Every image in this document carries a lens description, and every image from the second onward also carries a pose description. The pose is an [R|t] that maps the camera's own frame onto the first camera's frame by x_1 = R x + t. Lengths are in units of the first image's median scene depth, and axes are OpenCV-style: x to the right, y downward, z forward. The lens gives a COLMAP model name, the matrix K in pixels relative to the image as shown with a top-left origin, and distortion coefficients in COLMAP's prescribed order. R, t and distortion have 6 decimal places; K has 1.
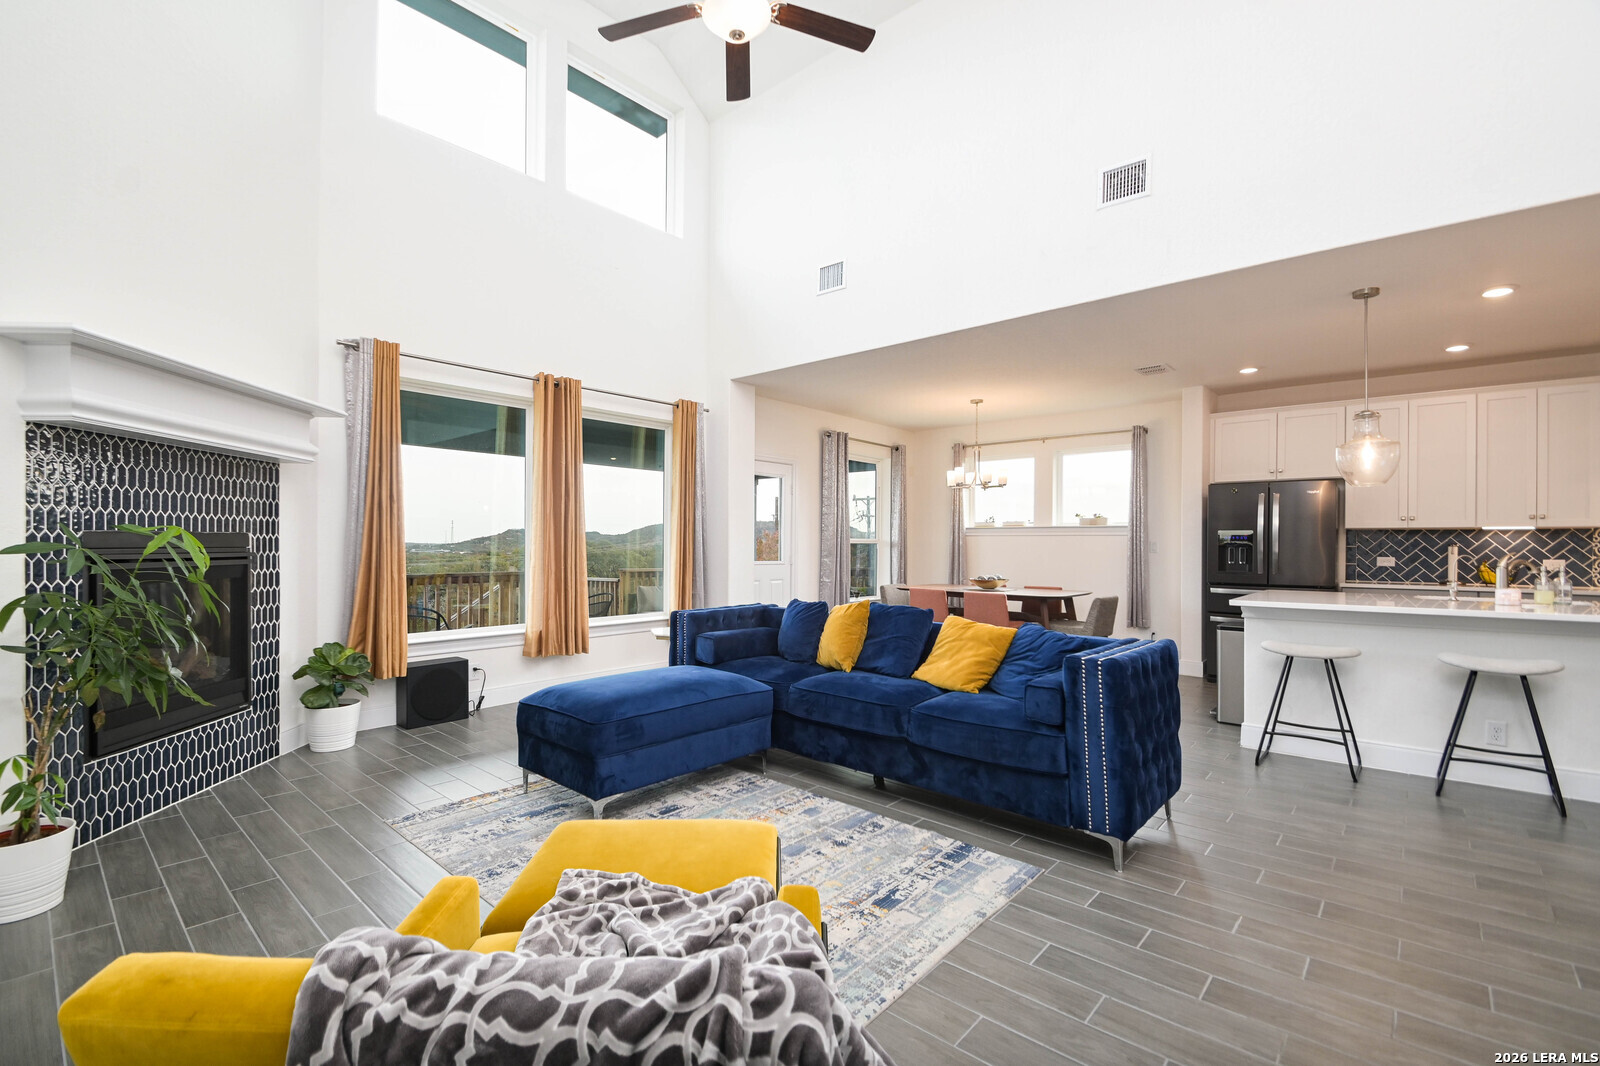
lens RADIAL K [[700.7, 0, 784.4], [0, 700.7, 541.2], [0, 0, 1]] dist [0.001653, 0.000229]
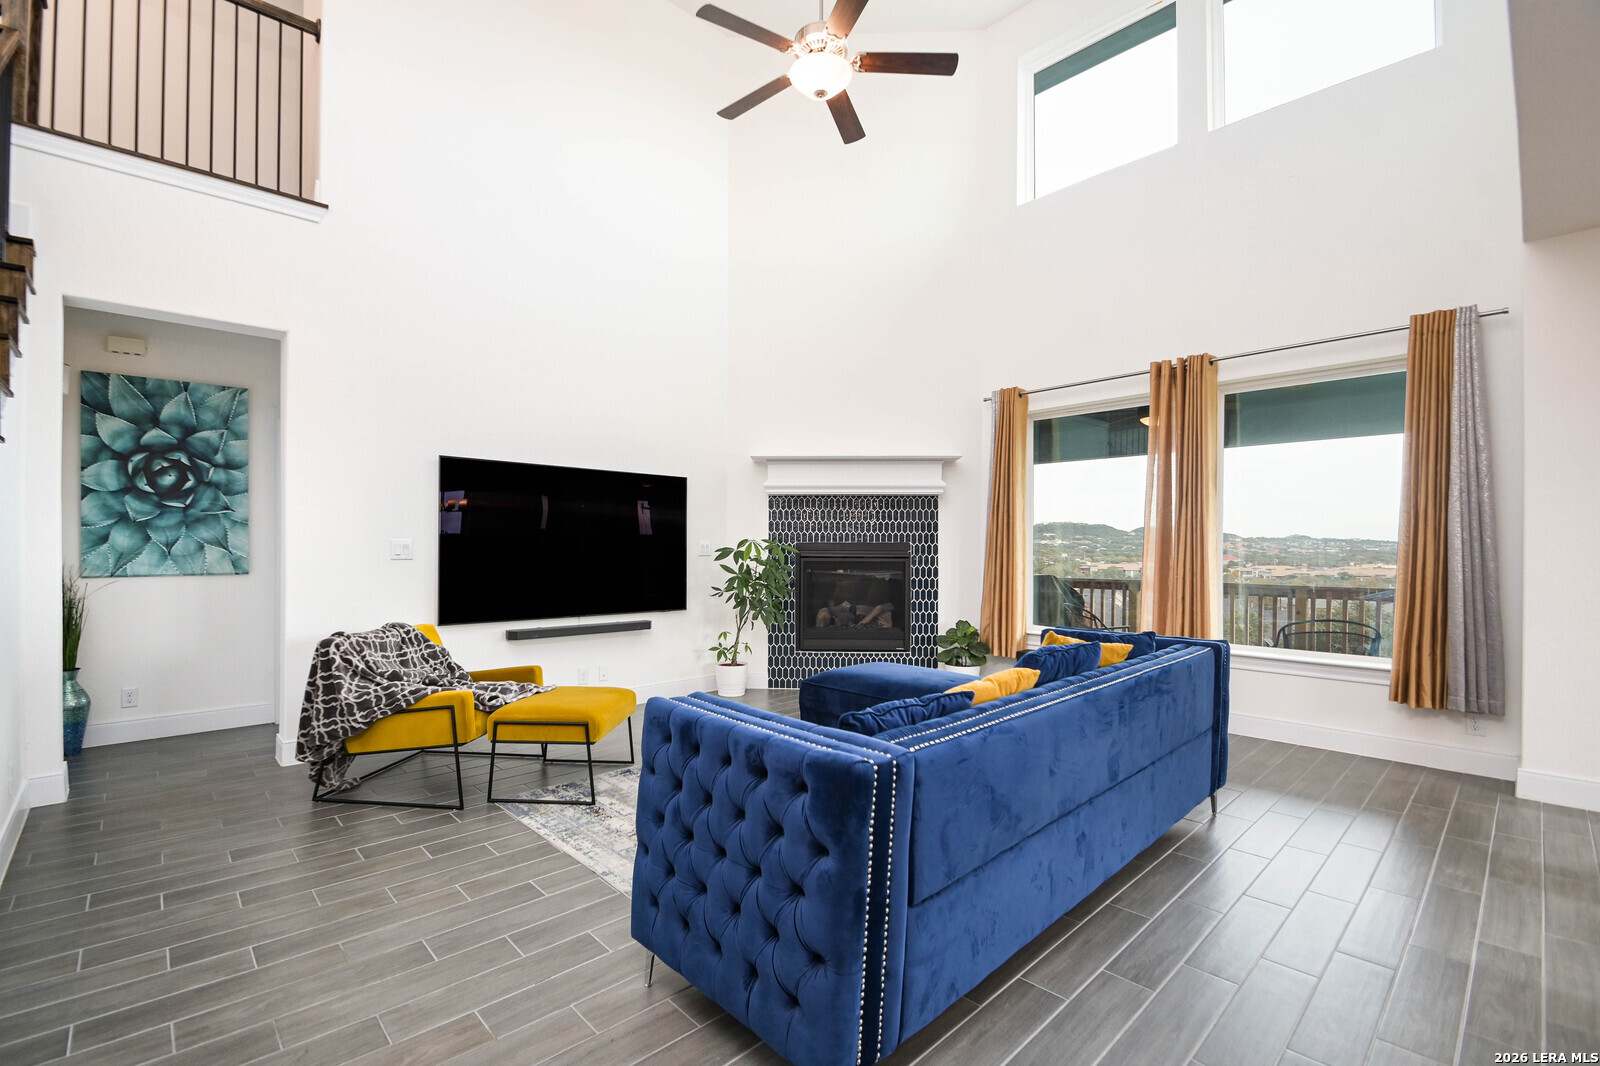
lens RADIAL K [[700.7, 0, 786.3], [0, 700.7, 546.6], [0, 0, 1]] dist [0.001653, 0.000229]
pose [[-0.080429, -0.006866, -0.996737, 0.794788], [-0.004338, 0.999969, -0.006538, 0.009058], [0.996751, 0.003798, -0.080456, 0.792807]]
